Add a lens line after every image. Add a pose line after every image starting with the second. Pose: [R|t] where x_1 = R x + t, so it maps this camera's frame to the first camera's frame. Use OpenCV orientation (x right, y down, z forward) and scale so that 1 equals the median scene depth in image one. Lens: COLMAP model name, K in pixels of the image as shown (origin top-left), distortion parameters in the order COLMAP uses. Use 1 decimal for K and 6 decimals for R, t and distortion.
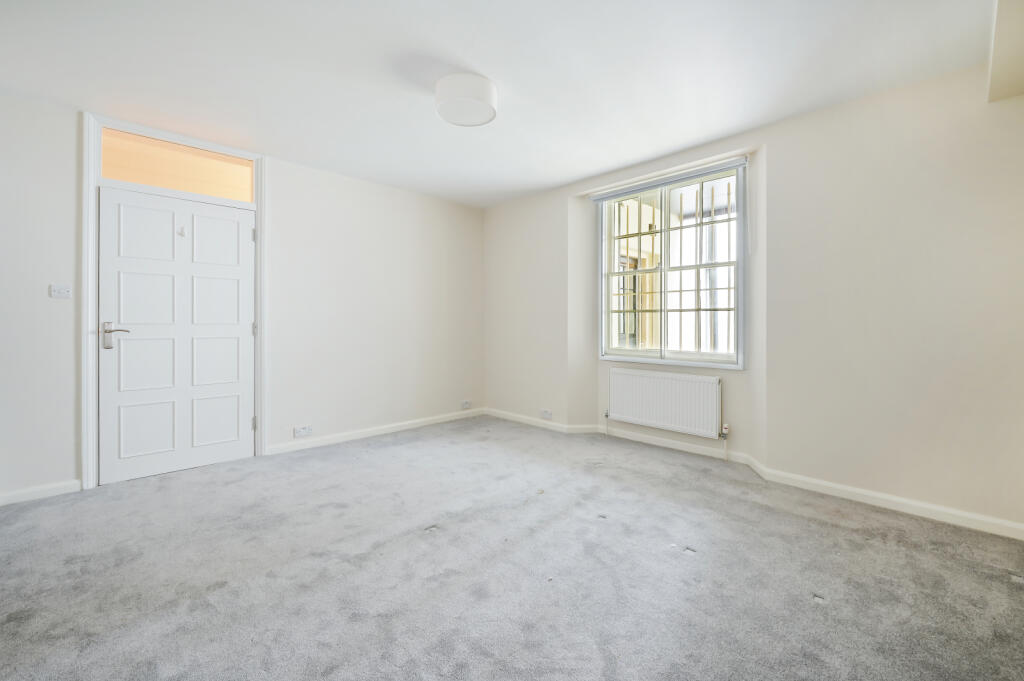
lens RADIAL K [[428.5, 0, 509.4], [0, 428.5, 329.6], [0, 0, 1]] dist [-0.002693, -0.000250]
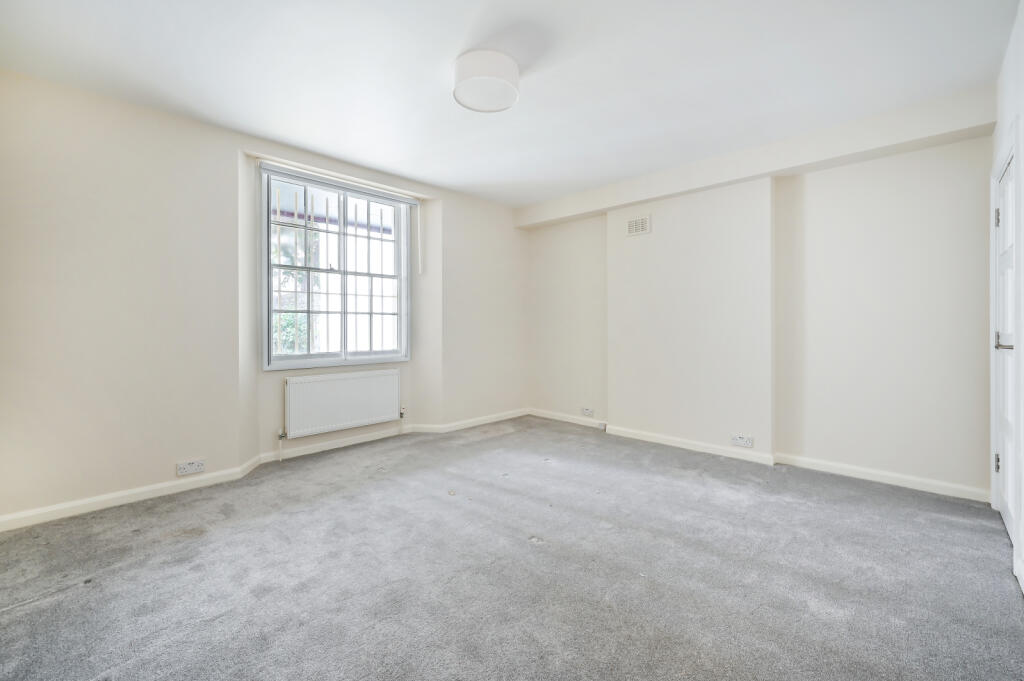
lens RADIAL K [[428.5, 0, 509.5], [0, 428.5, 333.1], [0, 0, 1]] dist [-0.002693, -0.000250]
pose [[-0.044498, -0.018366, 0.998841, -0.692193], [0.014457, 0.999714, 0.019026, -0.009601], [-0.998905, 0.015287, -0.044220, 0.671566]]
